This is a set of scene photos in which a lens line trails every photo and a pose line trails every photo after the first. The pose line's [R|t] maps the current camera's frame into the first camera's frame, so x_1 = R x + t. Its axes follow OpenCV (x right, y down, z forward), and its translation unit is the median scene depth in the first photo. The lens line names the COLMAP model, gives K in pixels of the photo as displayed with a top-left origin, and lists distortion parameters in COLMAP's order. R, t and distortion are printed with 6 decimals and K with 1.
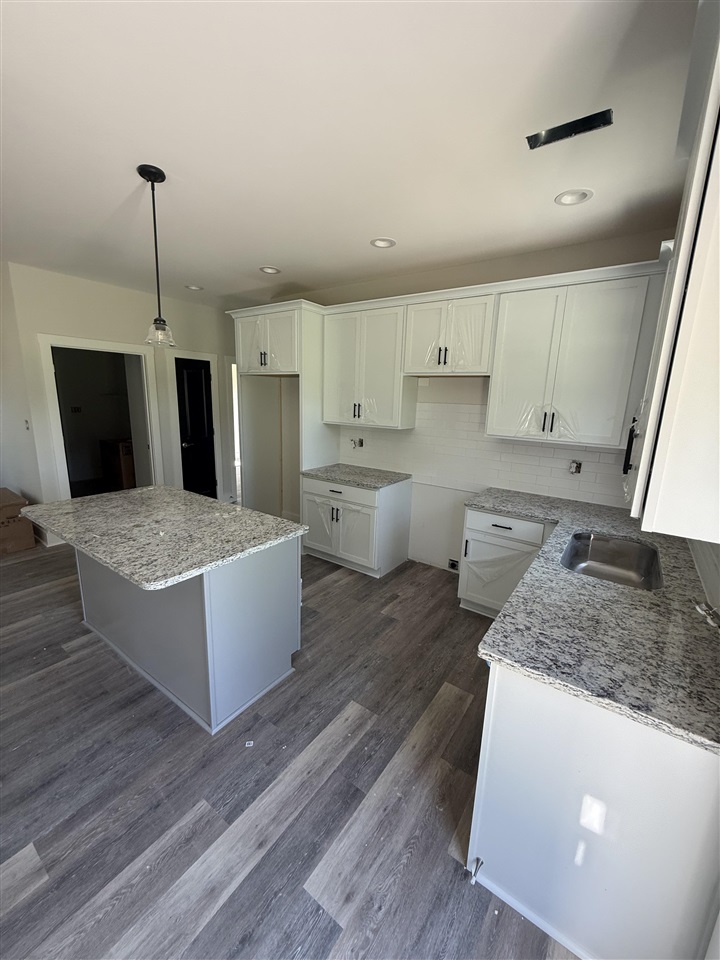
lens RADIAL K [[380.4, 0, 360.6], [0, 380.4, 478.2], [0, 0, 1]] dist [-0.001429, 0.000313]
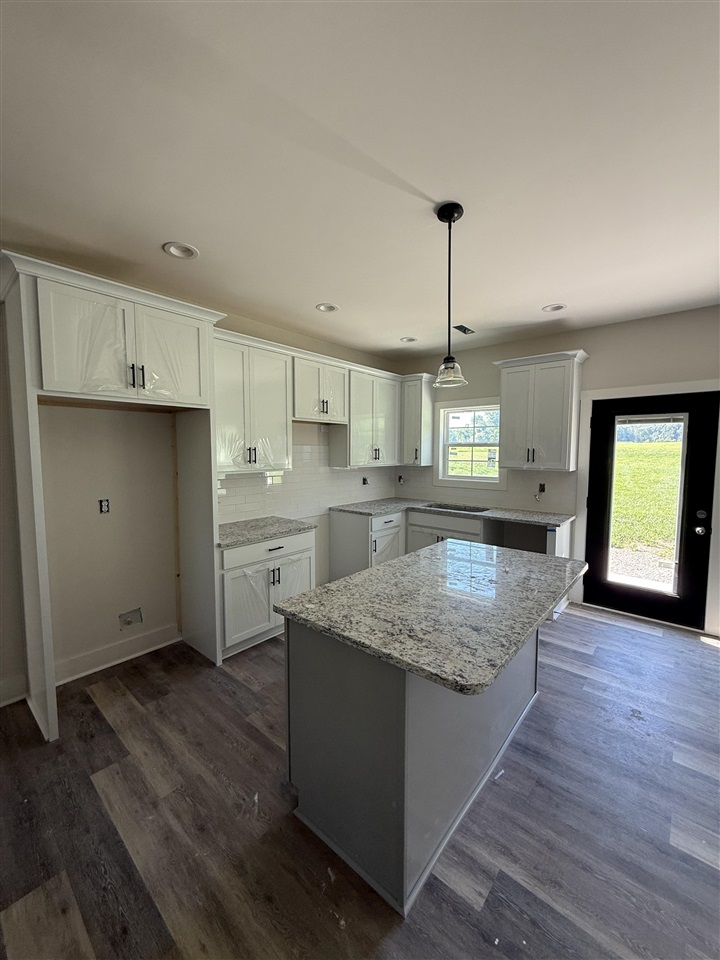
lens RADIAL K [[380.4, 0, 360.9], [0, 380.4, 478.2], [0, 0, 1]] dist [-0.001429, 0.000313]
pose [[0.094722, -0.103643, 0.990094, -1.229581], [0.211901, 0.973872, 0.081673, -0.208873], [-0.972690, 0.202066, 0.114209, 0.957876]]
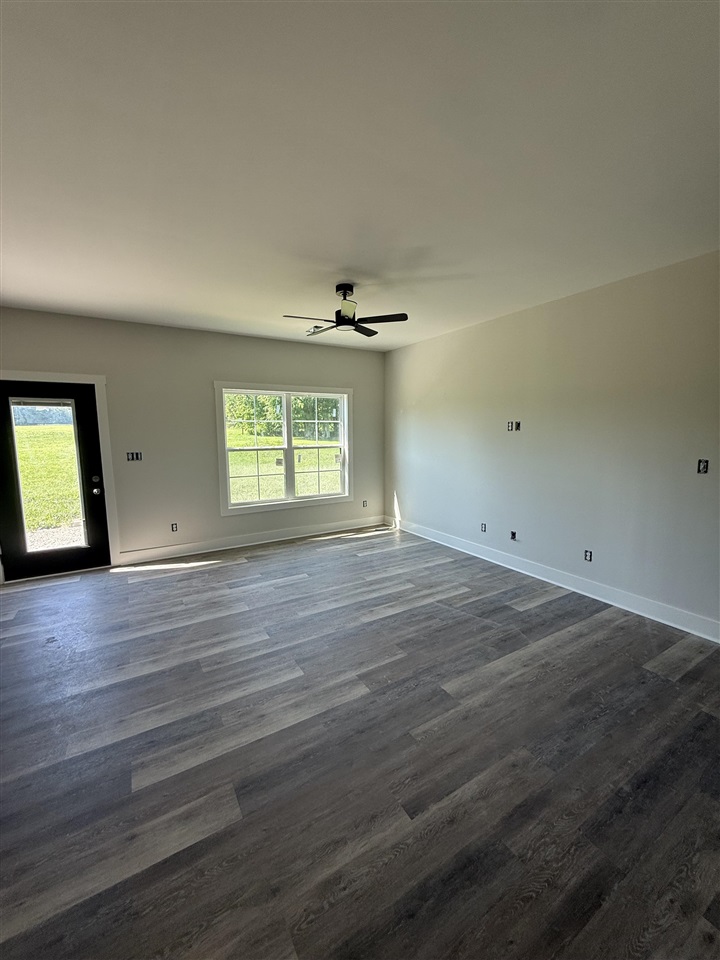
lens RADIAL K [[380.4, 0, 359.7], [0, 380.4, 477.5], [0, 0, 1]] dist [-0.001429, 0.000313]
pose [[-0.918464, -0.069175, 0.389409, -1.575759], [0.065834, 0.944110, 0.322989, -0.210560], [-0.389987, 0.322290, -0.862577, 0.996851]]
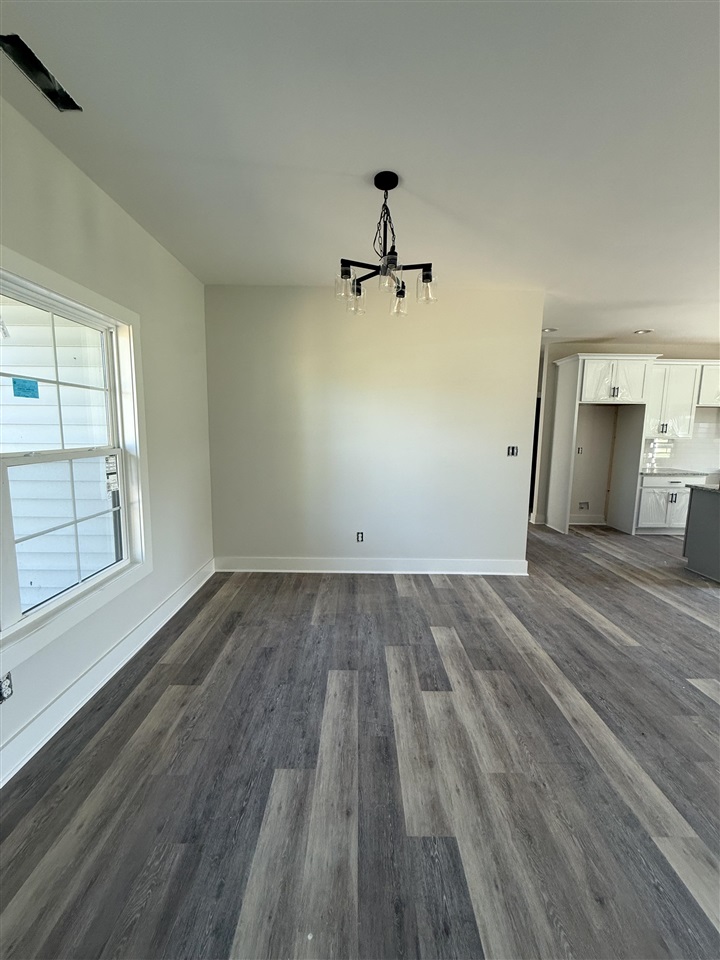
lens RADIAL K [[380.4, 0, 360.3], [0, 380.4, 475.4], [0, 0, 1]] dist [-0.001429, 0.000313]
pose [[0.813629, -0.089632, 0.574434, -2.684126], [0.133350, 0.990474, -0.034328, -0.147173], [-0.565885, 0.104531, 0.817831, 0.672463]]
